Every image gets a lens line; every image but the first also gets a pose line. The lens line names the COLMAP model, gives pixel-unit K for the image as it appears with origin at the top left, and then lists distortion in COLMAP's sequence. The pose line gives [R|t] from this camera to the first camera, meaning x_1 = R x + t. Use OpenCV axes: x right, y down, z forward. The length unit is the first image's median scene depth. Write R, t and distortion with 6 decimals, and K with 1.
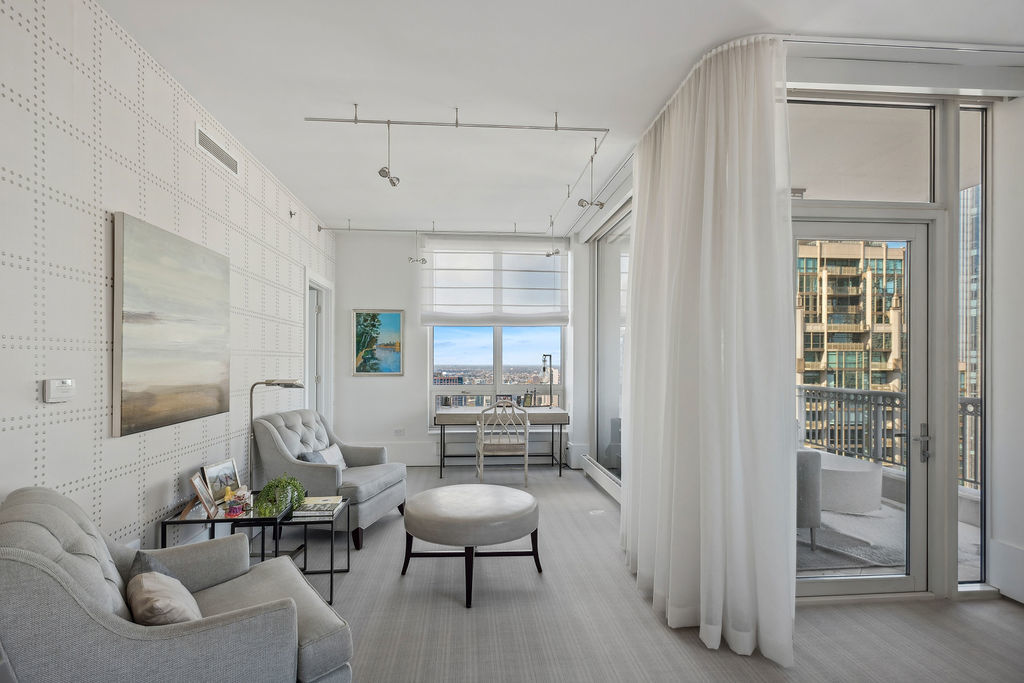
lens RADIAL K [[487.2, 0, 508.7], [0, 487.2, 360.5], [0, 0, 1]] dist [-0.000278, -0.000256]
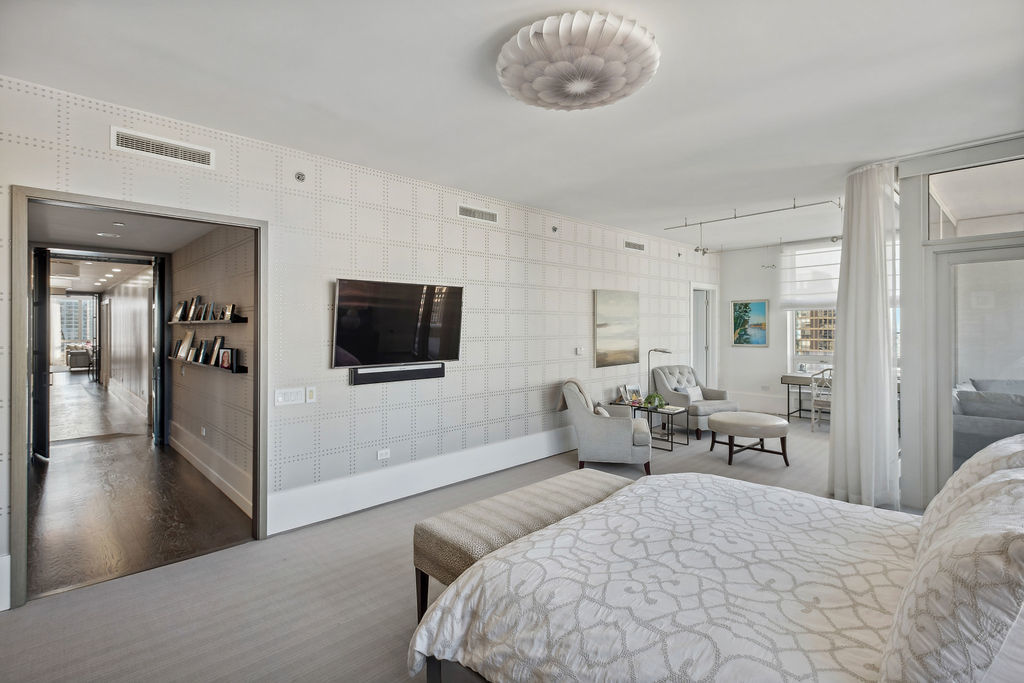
lens RADIAL K [[483.8, 0, 513.7], [0, 483.8, 342.8], [0, 0, 1]] dist [0.003299, 0.000229]
pose [[0.626480, 0.022801, -0.779104, 0.738389], [0.005783, 0.999409, 0.033898, -0.059202], [0.779416, -0.025742, 0.625978, -0.767046]]
